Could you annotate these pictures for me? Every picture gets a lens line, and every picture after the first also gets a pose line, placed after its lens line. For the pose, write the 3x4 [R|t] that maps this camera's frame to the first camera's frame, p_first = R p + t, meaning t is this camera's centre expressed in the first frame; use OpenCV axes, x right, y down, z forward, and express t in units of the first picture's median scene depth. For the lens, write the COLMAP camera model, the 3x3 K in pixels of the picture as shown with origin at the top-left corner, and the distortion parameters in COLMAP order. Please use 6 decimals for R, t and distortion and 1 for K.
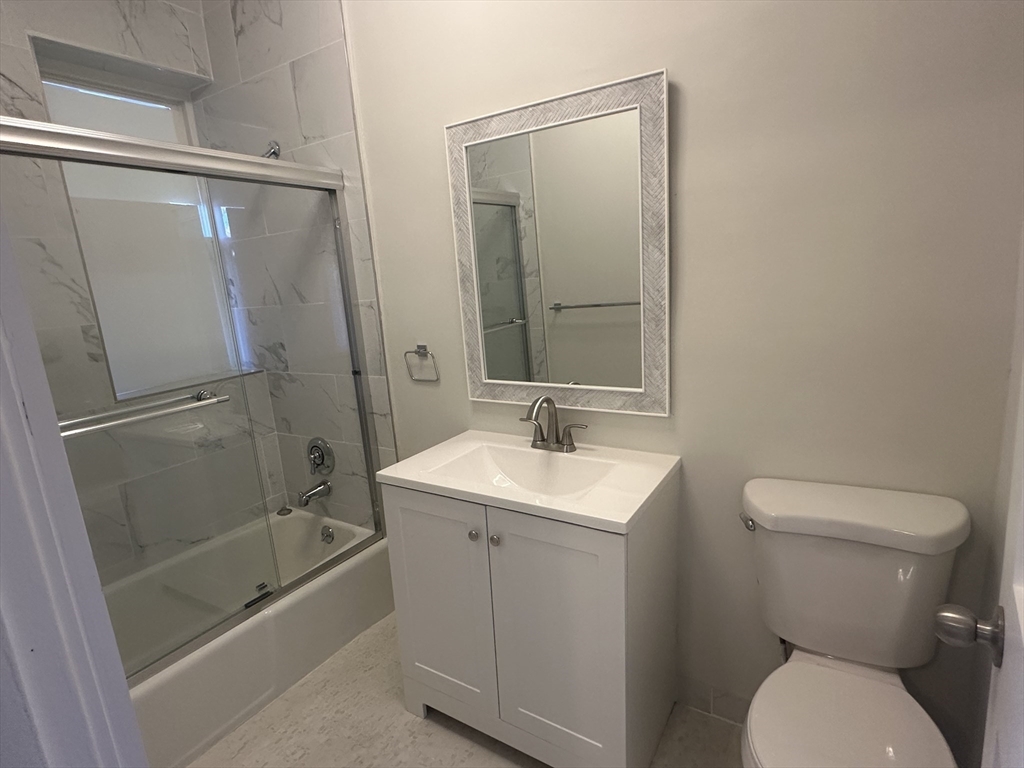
lens RADIAL K [[533.6, 0, 508.7], [0, 533.6, 389.7], [0, 0, 1]] dist [-0.003592, 0.000028]
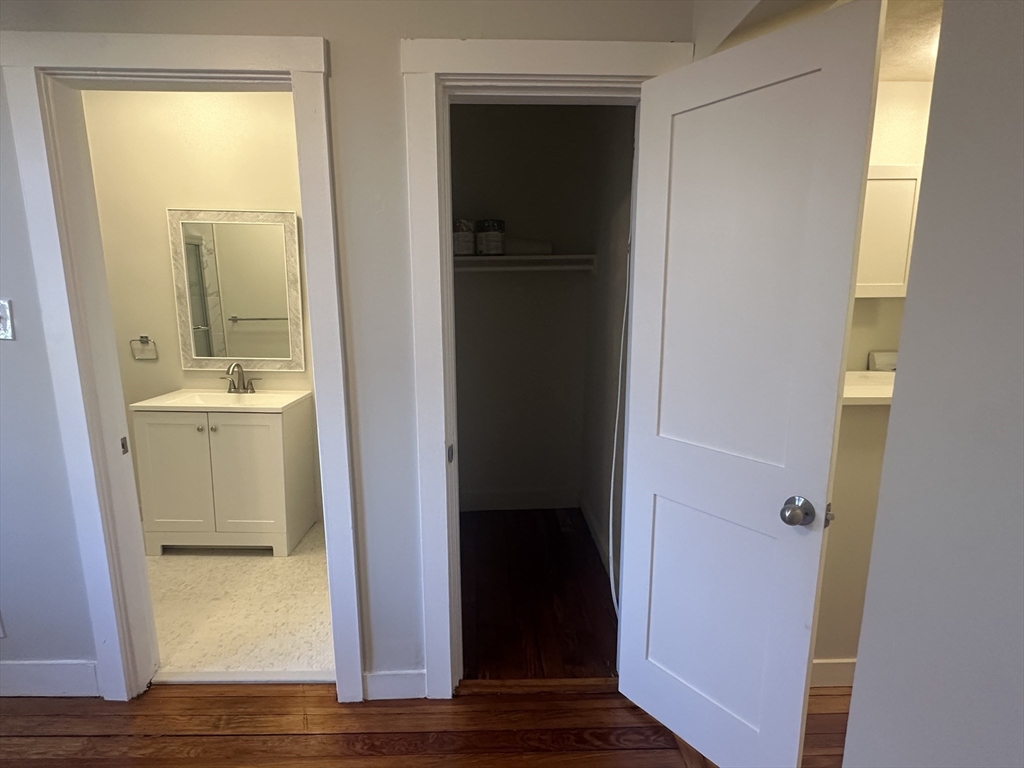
lens RADIAL K [[533.6, 0, 508.7], [0, 533.6, 389.7], [0, 0, 1]] dist [-0.003592, 0.000028]
pose [[0.829730, -0.020308, 0.557795, -0.166910], [0.045869, 0.998439, -0.031879, 0.190662], [-0.556277, 0.052037, 0.829366, -0.973925]]
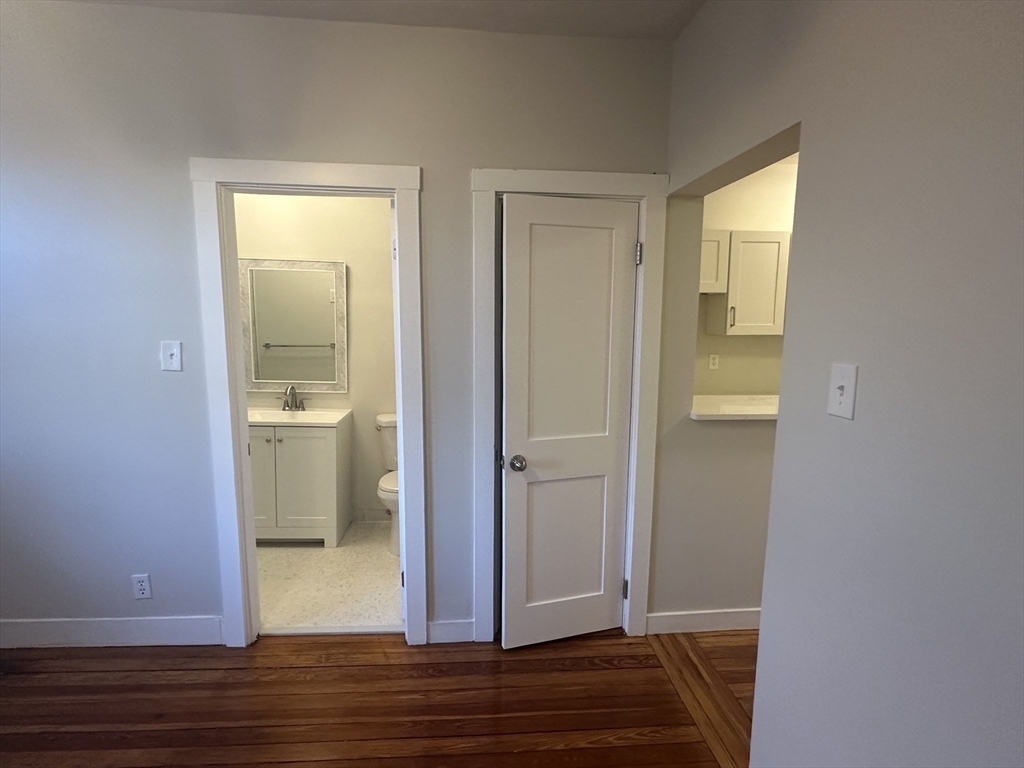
lens RADIAL K [[532.6, 0, 507.8], [0, 532.6, 386.7], [0, 0, 1]] dist [-0.004846, -0.000193]
pose [[0.801868, 0.006184, 0.597470, -0.488386], [0.045609, 0.996396, -0.071524, 0.198177], [-0.595758, 0.084603, 0.798695, -1.196184]]
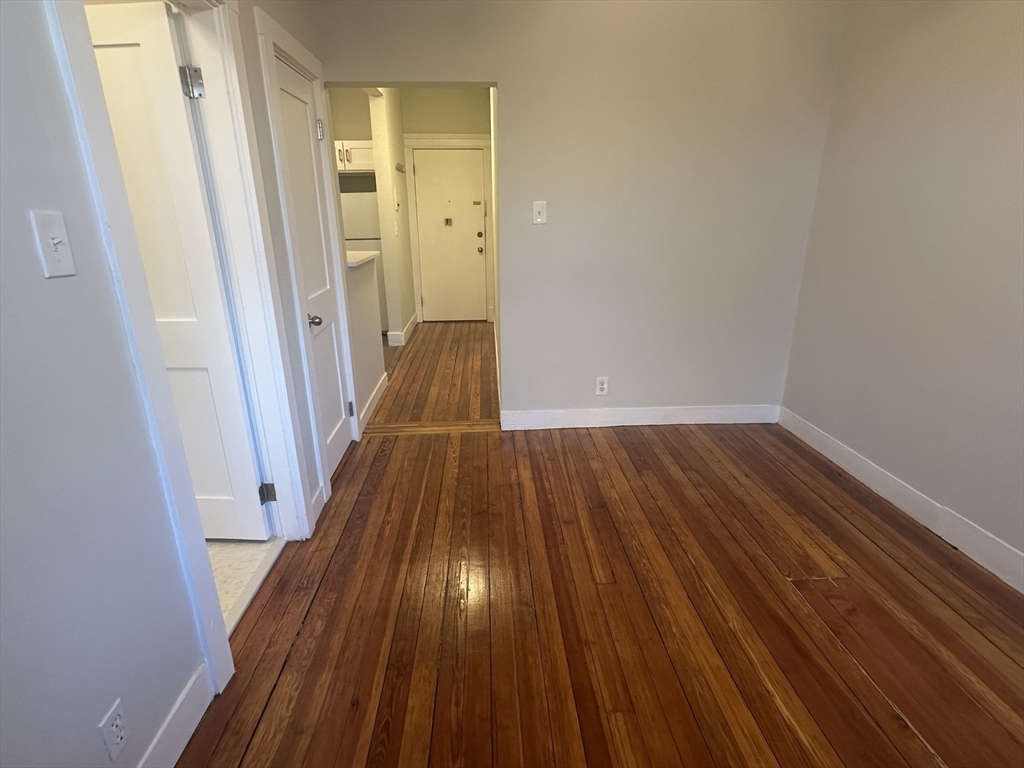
lens RADIAL K [[533.6, 0, 508.7], [0, 533.6, 389.7], [0, 0, 1]] dist [-0.003592, 0.000028]
pose [[-0.567666, -0.182012, 0.802887, -1.147917], [0.222432, 0.905074, 0.362444, 0.046185], [-0.792641, 0.384335, -0.473294, 0.188703]]
